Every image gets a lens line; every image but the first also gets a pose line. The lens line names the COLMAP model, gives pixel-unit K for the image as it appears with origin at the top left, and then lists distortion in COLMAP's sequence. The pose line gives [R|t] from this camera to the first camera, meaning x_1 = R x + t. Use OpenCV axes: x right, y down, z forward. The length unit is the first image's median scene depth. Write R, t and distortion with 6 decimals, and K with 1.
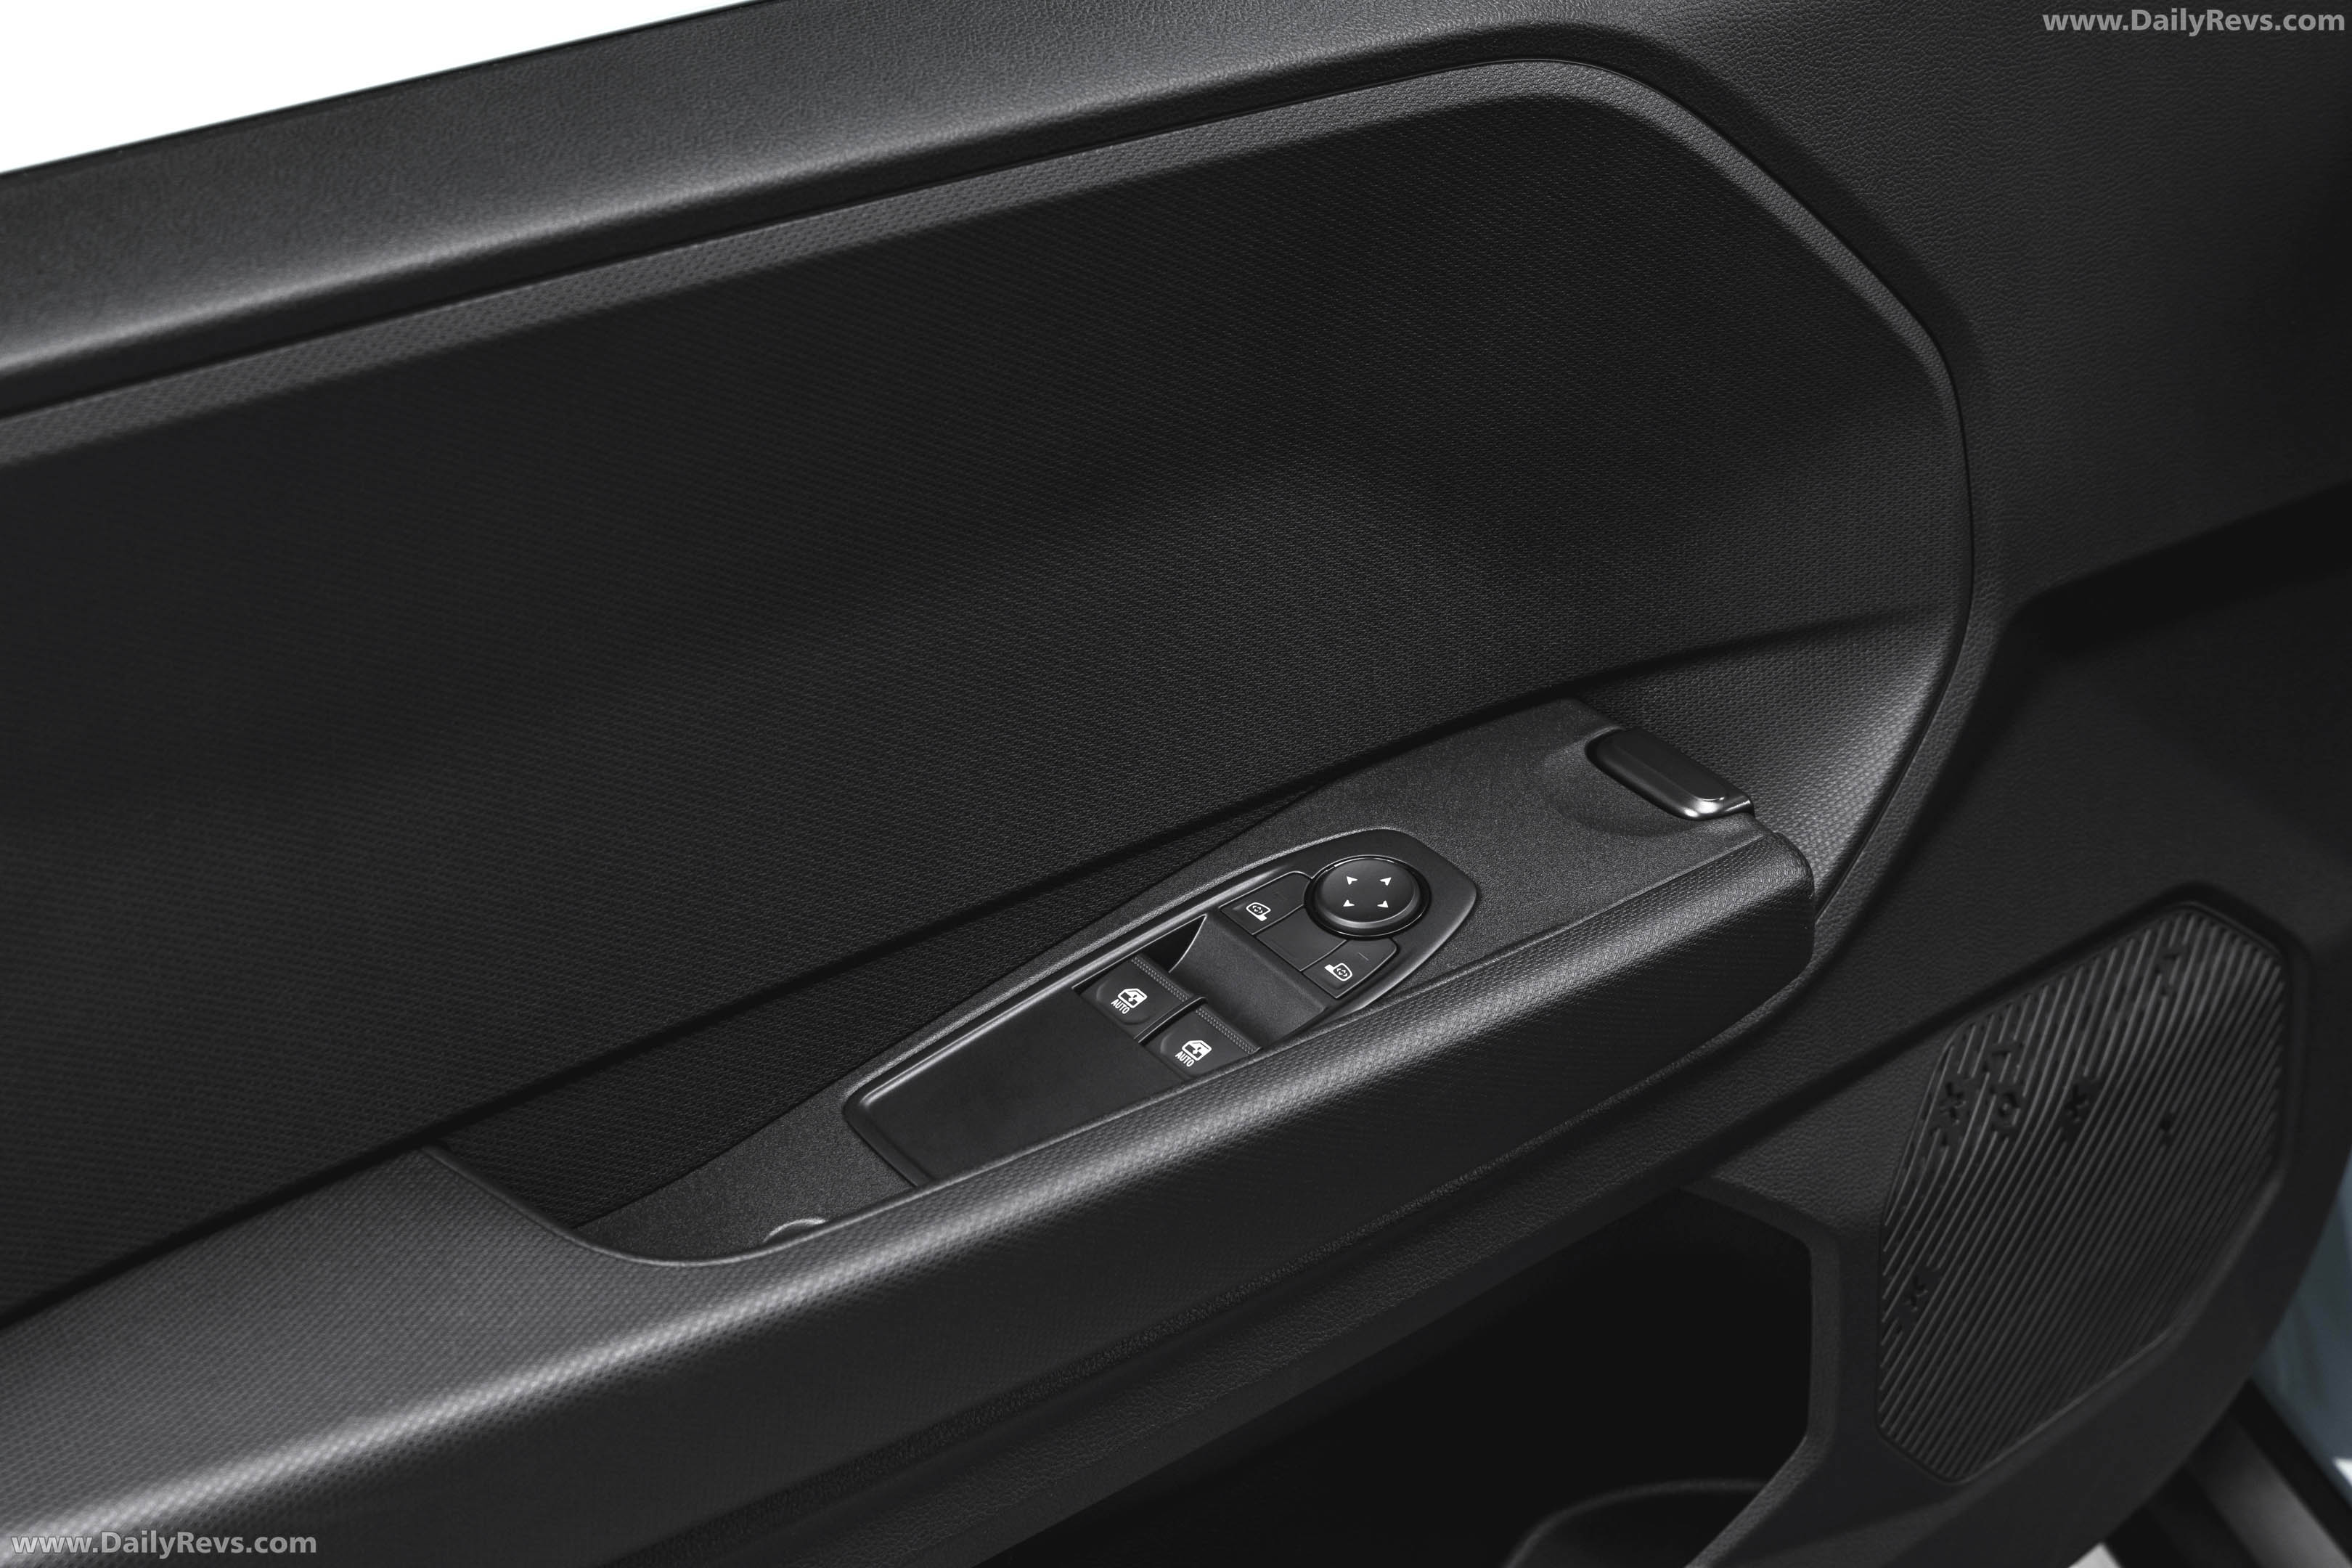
lens RADIAL K [[4407.7, 0, 1176.4], [0, 4407.7, 783.5], [0, 0, 1]] dist [-0.045160, 0.000000]
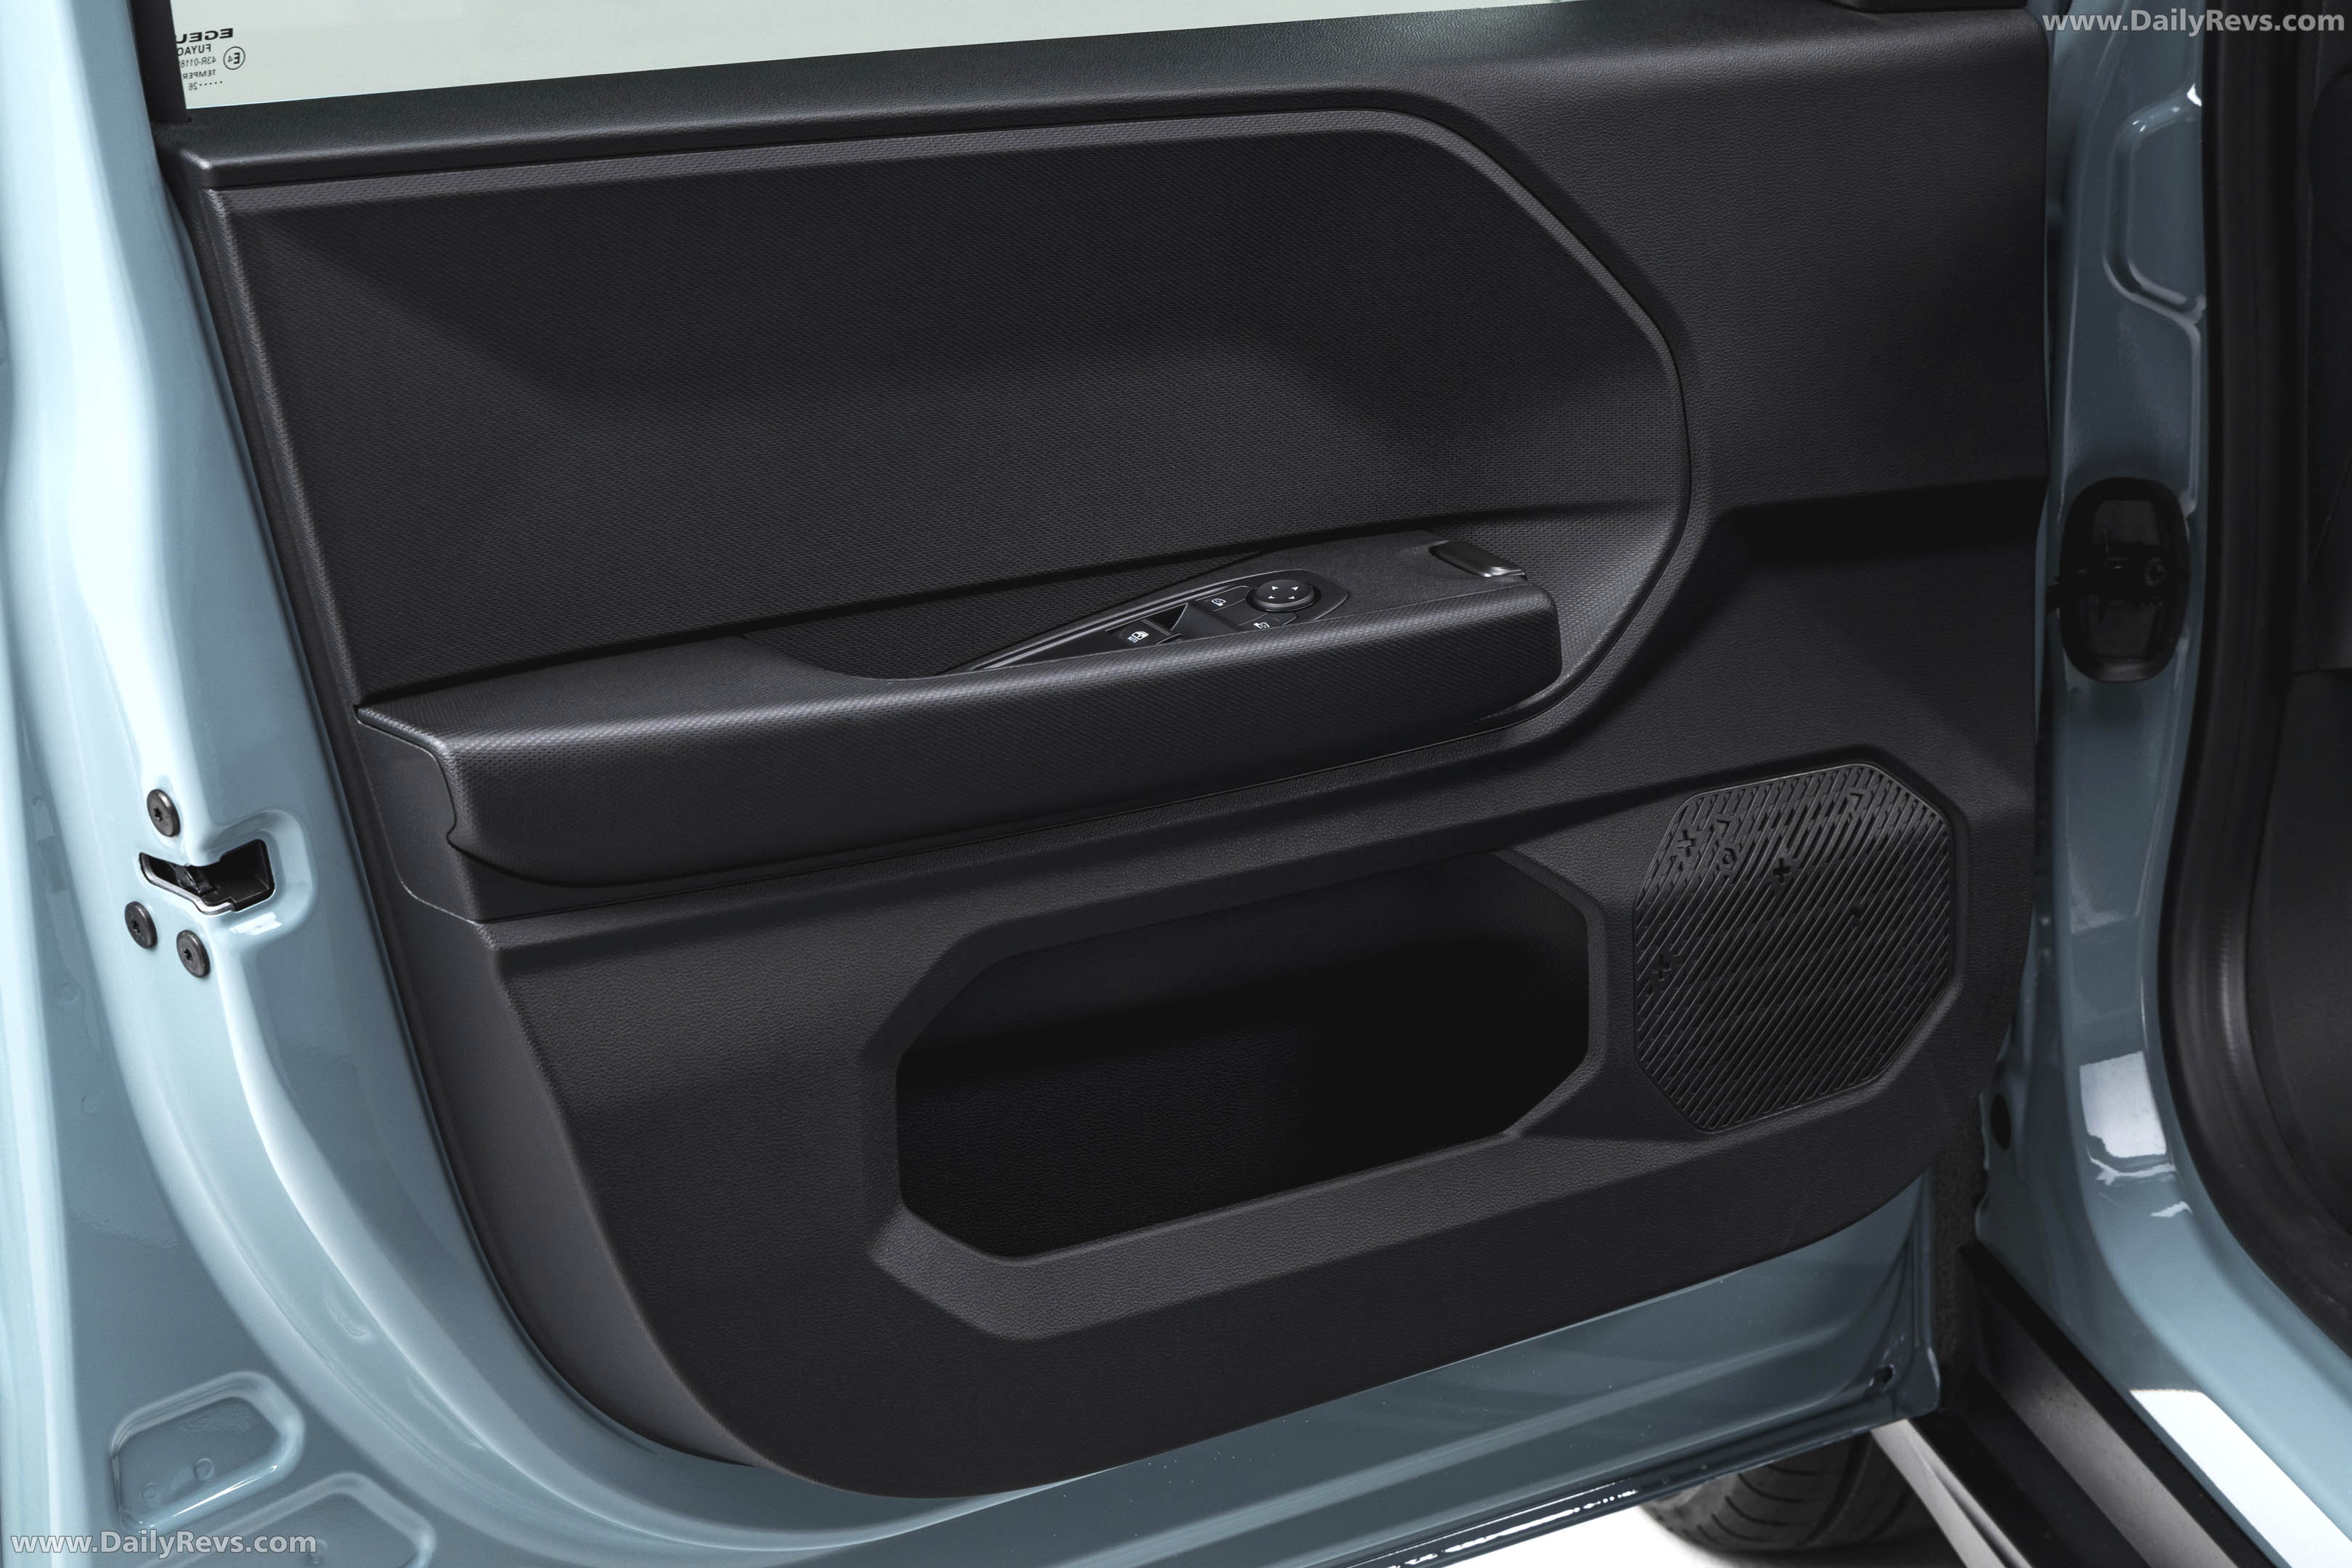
lens RADIAL K [[5493.1, 0, 1176.3], [0, 5493.1, 784.0], [0, 0, 1]] dist [0.019943, 0.000000]
pose [[0.998249, 0.029452, -0.051291, 0.106239], [-0.038933, 0.980036, -0.194972, 0.480686], [0.044525, 0.196628, 0.979467, -0.992592]]
